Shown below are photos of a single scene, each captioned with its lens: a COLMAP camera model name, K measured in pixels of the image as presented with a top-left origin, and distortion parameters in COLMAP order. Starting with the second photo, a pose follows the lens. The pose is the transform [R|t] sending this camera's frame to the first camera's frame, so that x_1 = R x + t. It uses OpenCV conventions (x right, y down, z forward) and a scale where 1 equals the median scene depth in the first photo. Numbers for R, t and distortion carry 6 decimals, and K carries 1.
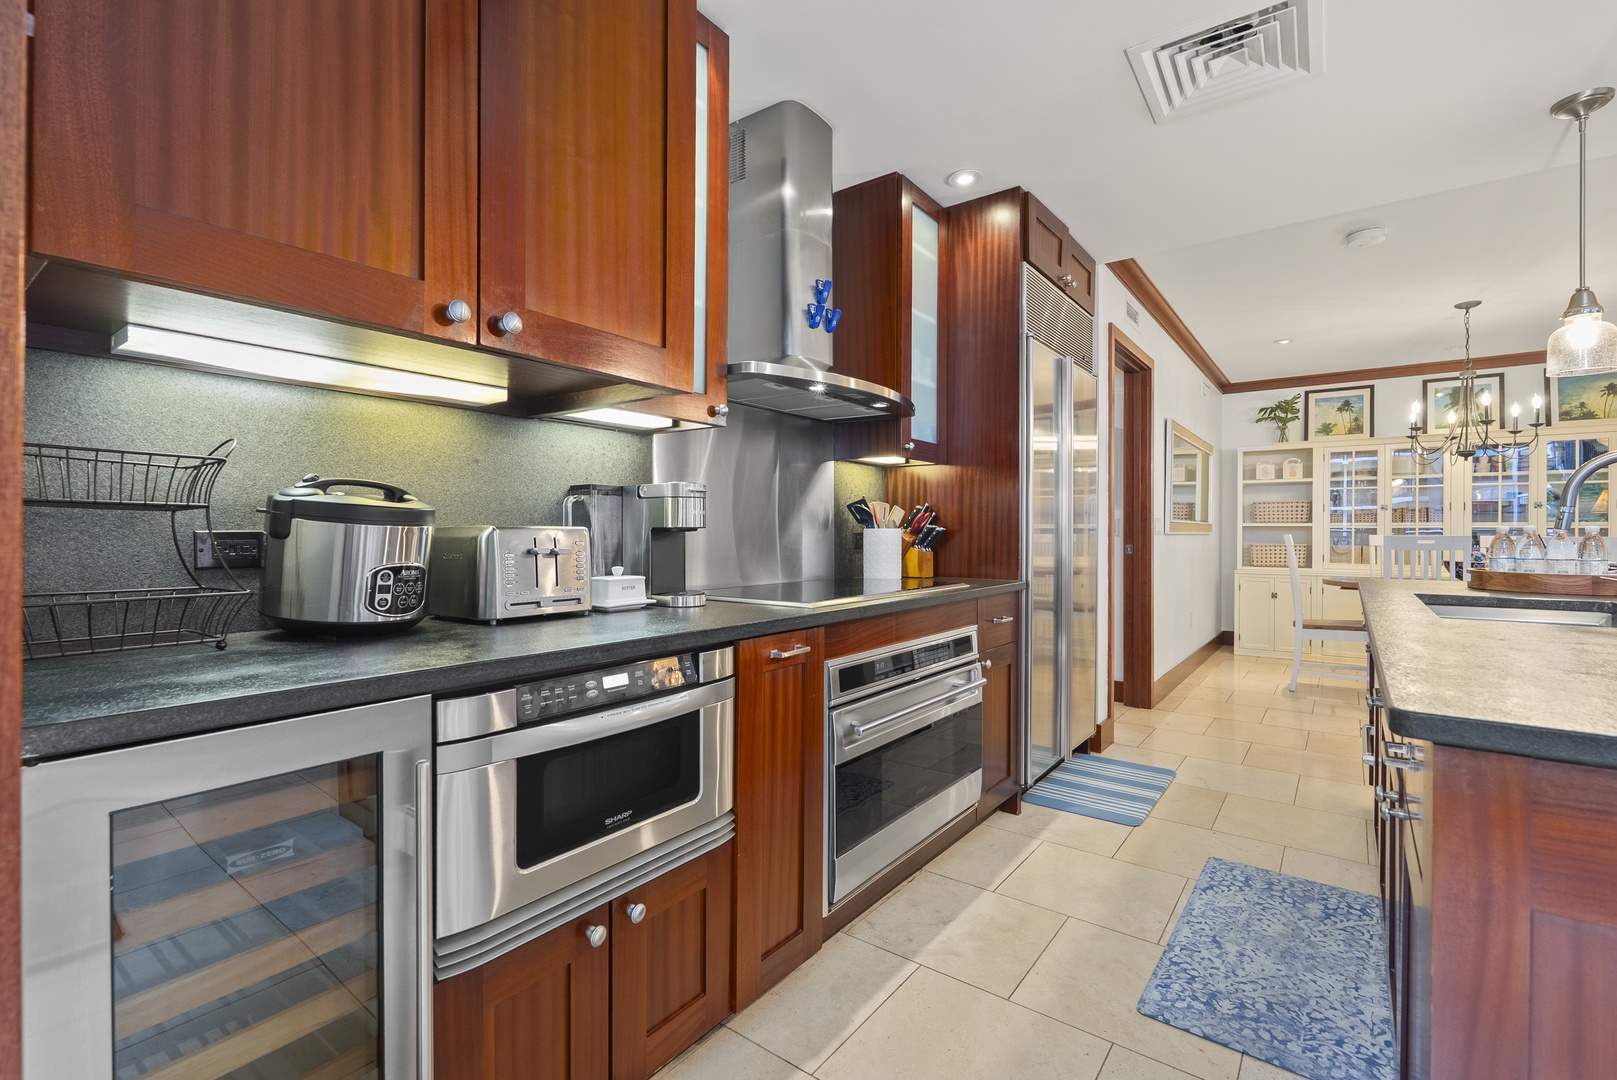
lens RADIAL K [[717.9, 0, 816.1], [0, 717.9, 535.3], [0, 0, 1]] dist [-0.002752, -0.000194]
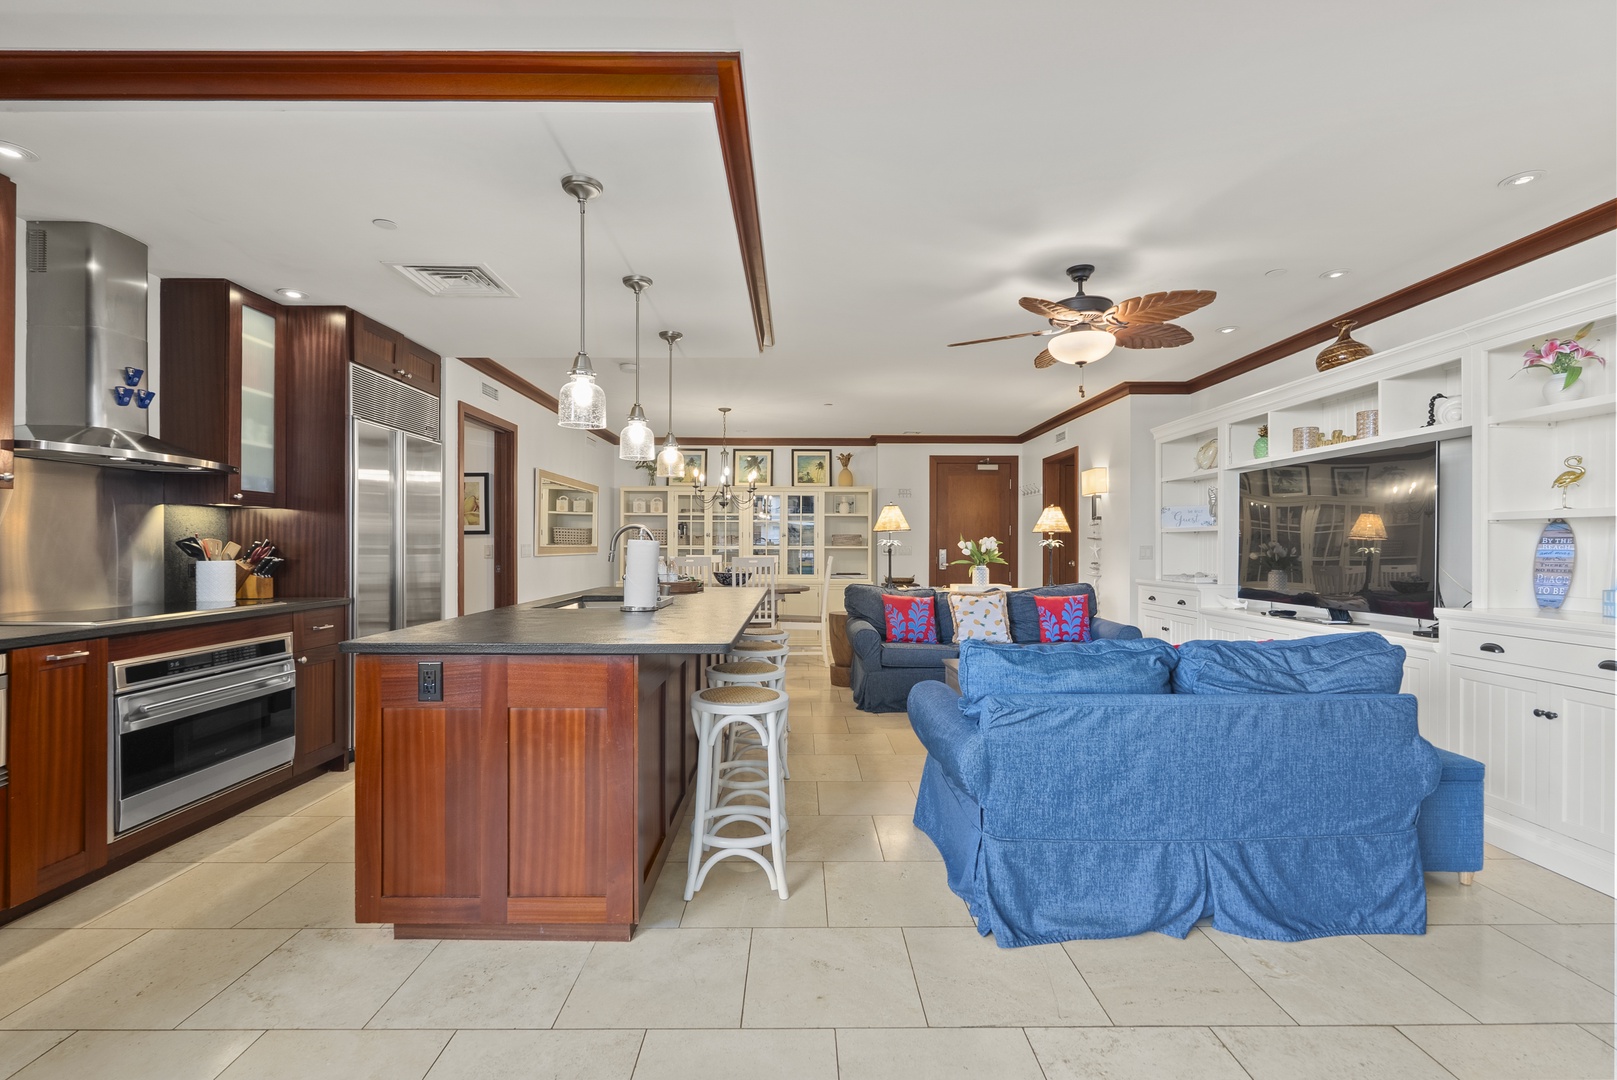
lens RADIAL K [[716.4, 0, 803.7], [0, 716.4, 547.1], [0, 0, 1]] dist [-0.002932, -0.000282]
pose [[0.798717, -0.002391, 0.601702, 0.167905], [0.002969, 0.999996, 0.000032, -0.031204], [-0.601699, 0.001760, 0.798721, -0.616880]]
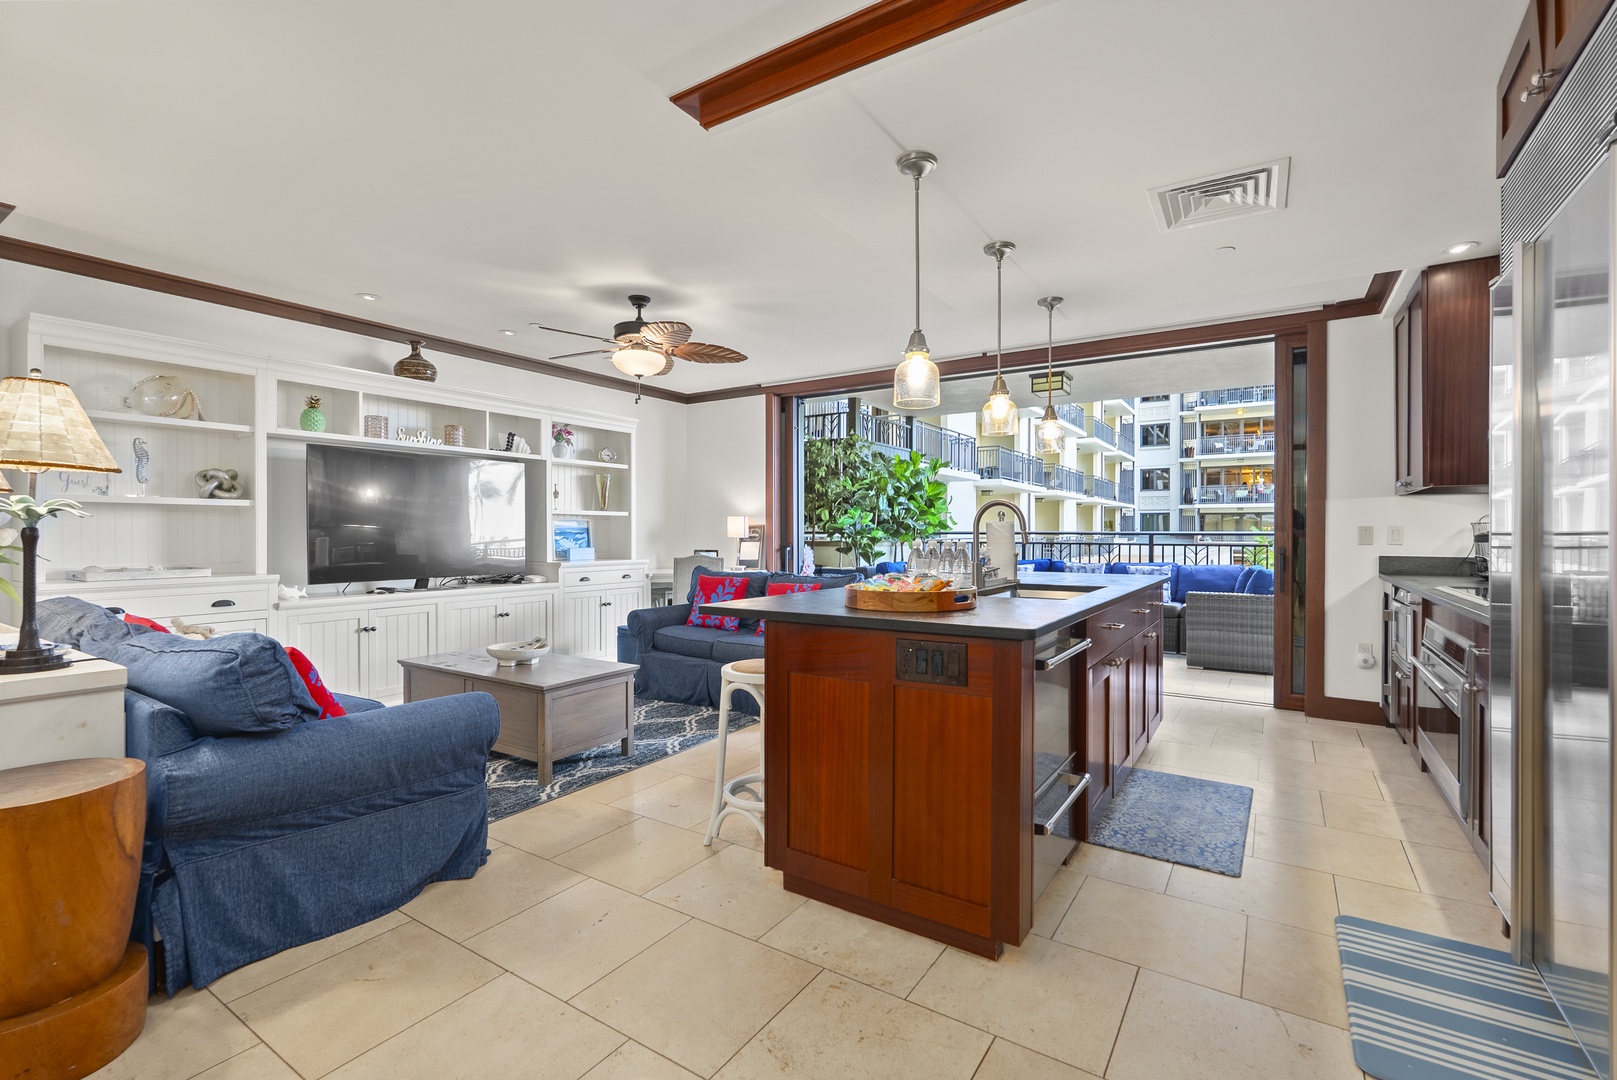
lens RADIAL K [[729.3, 0, 806.3], [0, 729.3, 538.6], [0, 0, 1]] dist [-0.002540, -0.000202]
pose [[-0.998098, -0.002508, -0.061601, 1.093014], [-0.003265, 0.999920, 0.012186, -0.026455], [0.061565, 0.012364, -0.998026, 1.772248]]
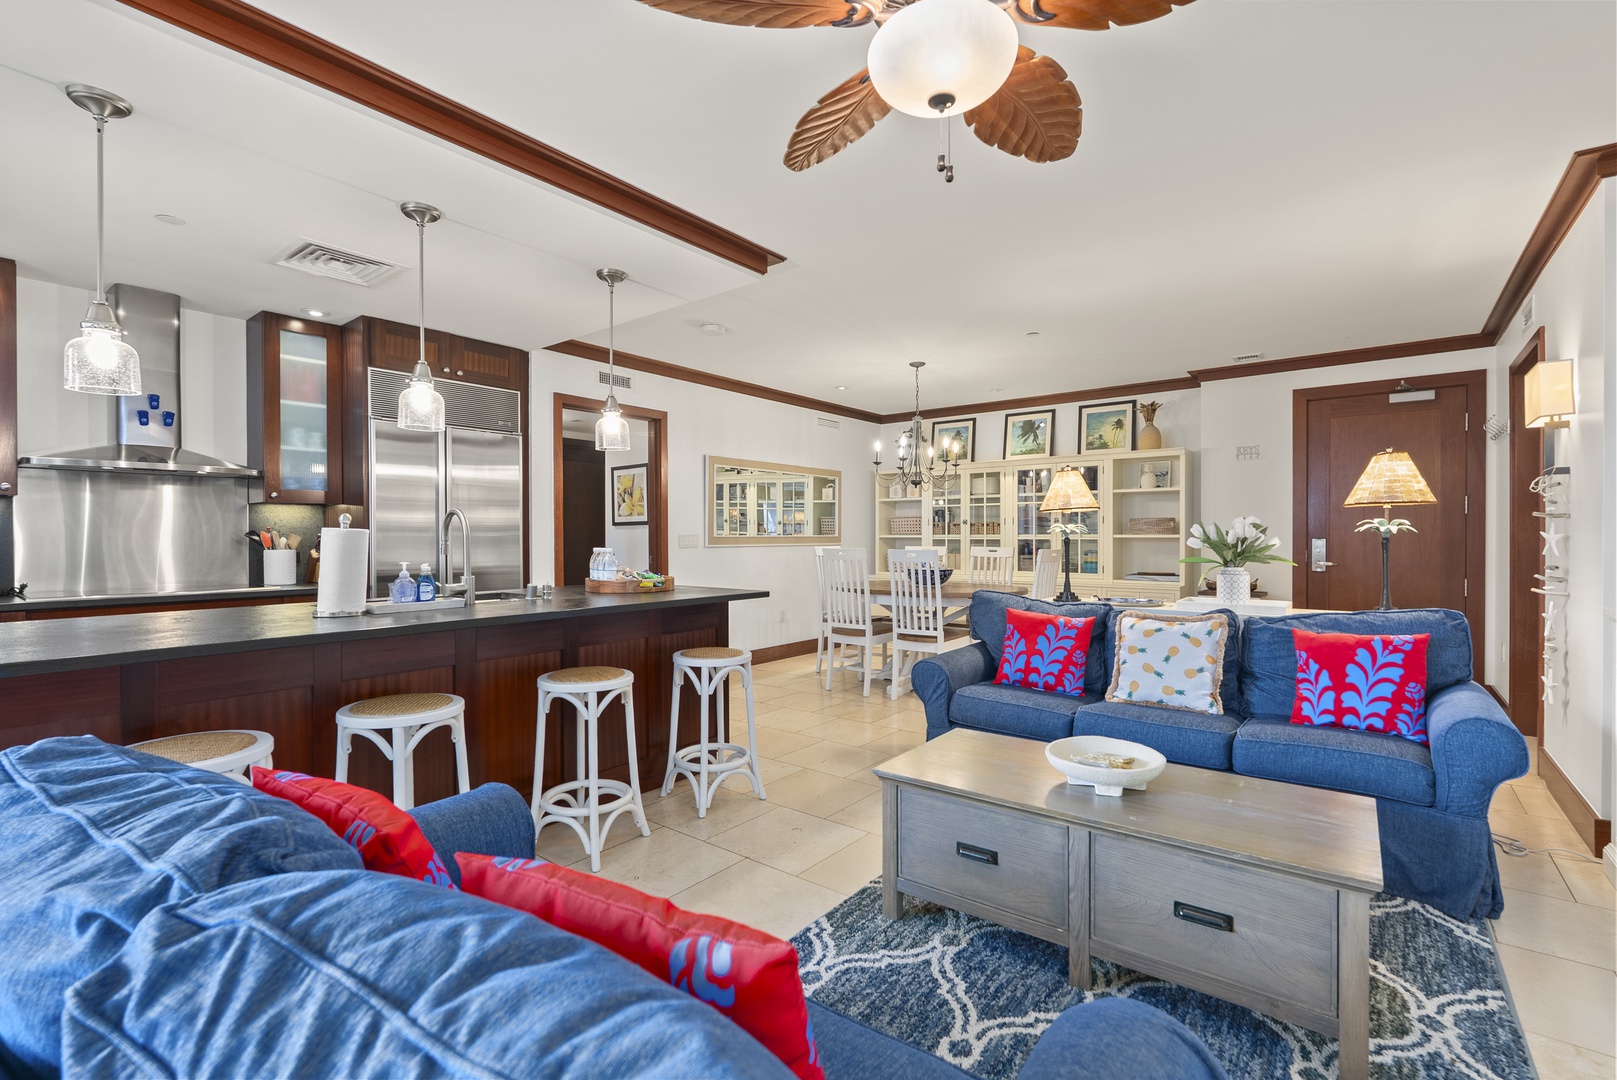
lens RADIAL K [[711.7, 0, 808.5], [0, 711.7, 540.0], [0, 0, 1]] dist [-0.003366, 0.000232]
pose [[0.999483, -0.006222, -0.031552, 1.279006], [0.006238, 0.999980, 0.000394, -0.024545], [0.031549, -0.000591, 0.999502, -0.437382]]
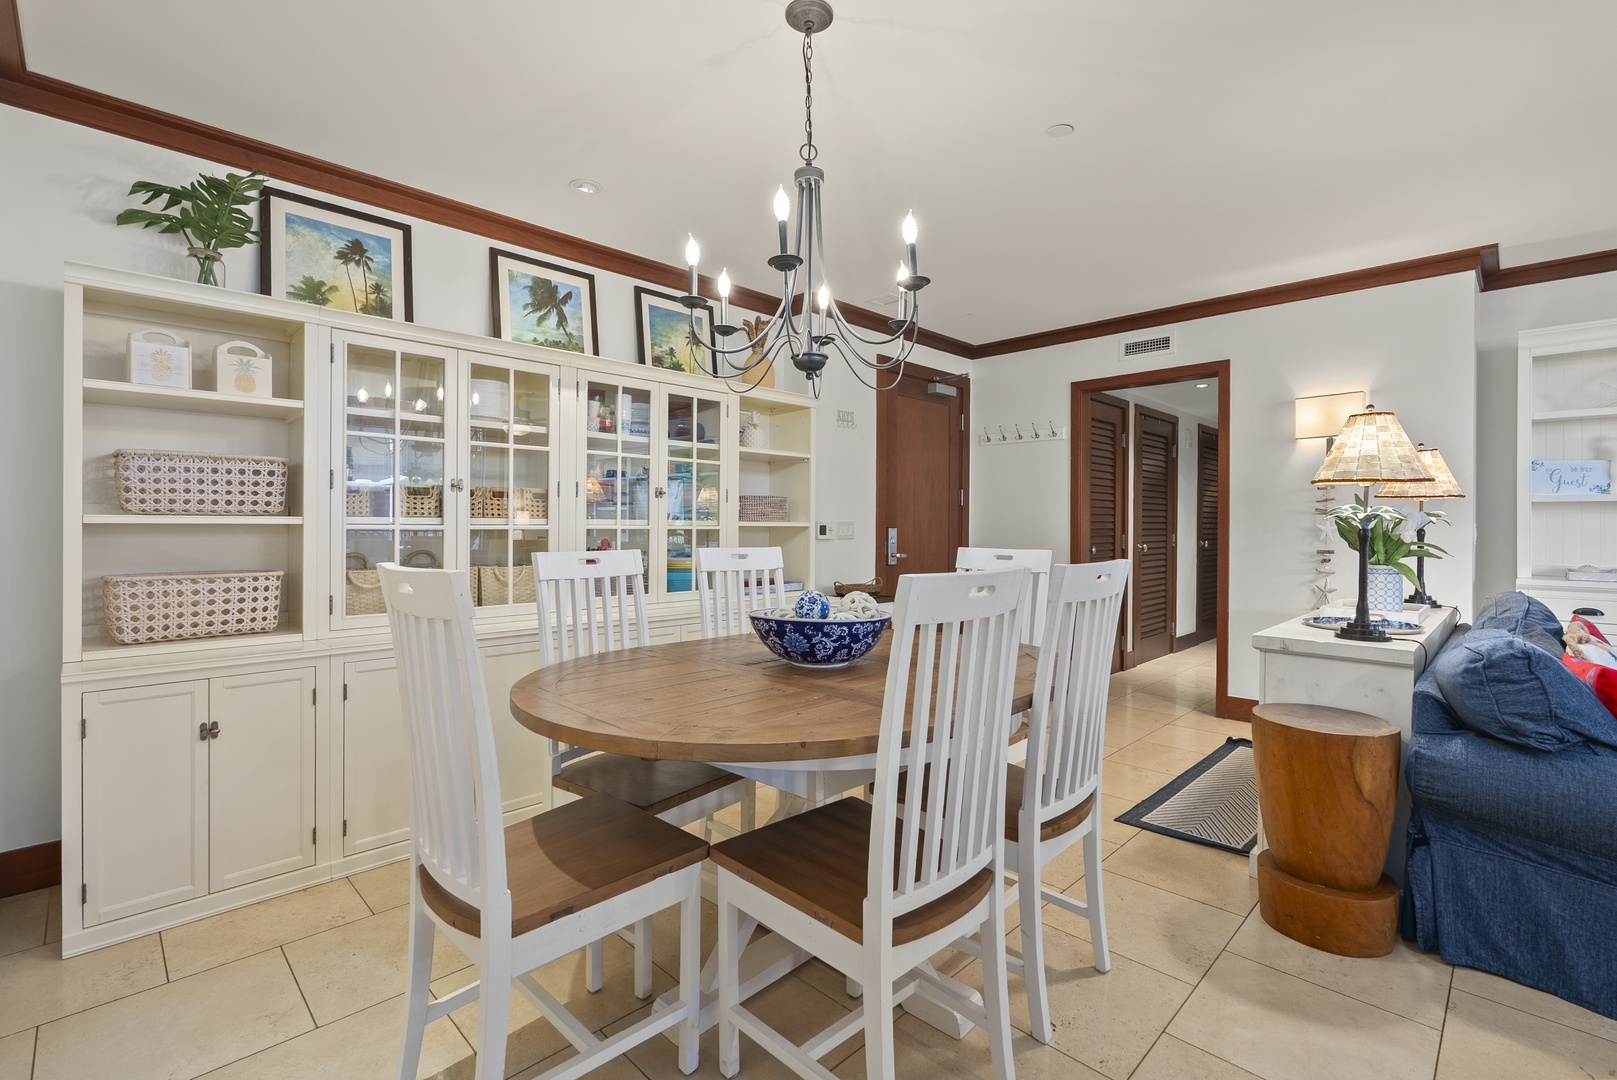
lens RADIAL K [[722.2, 0, 806.7], [0, 722.2, 524.9], [0, 0, 1]] dist [-0.002301, -0.000139]
pose [[0.146180, -0.004372, 0.989248, 0.816123], [-0.000699, 0.999990, 0.004523, -0.034317], [-0.989258, -0.001352, 0.146176, 1.590060]]
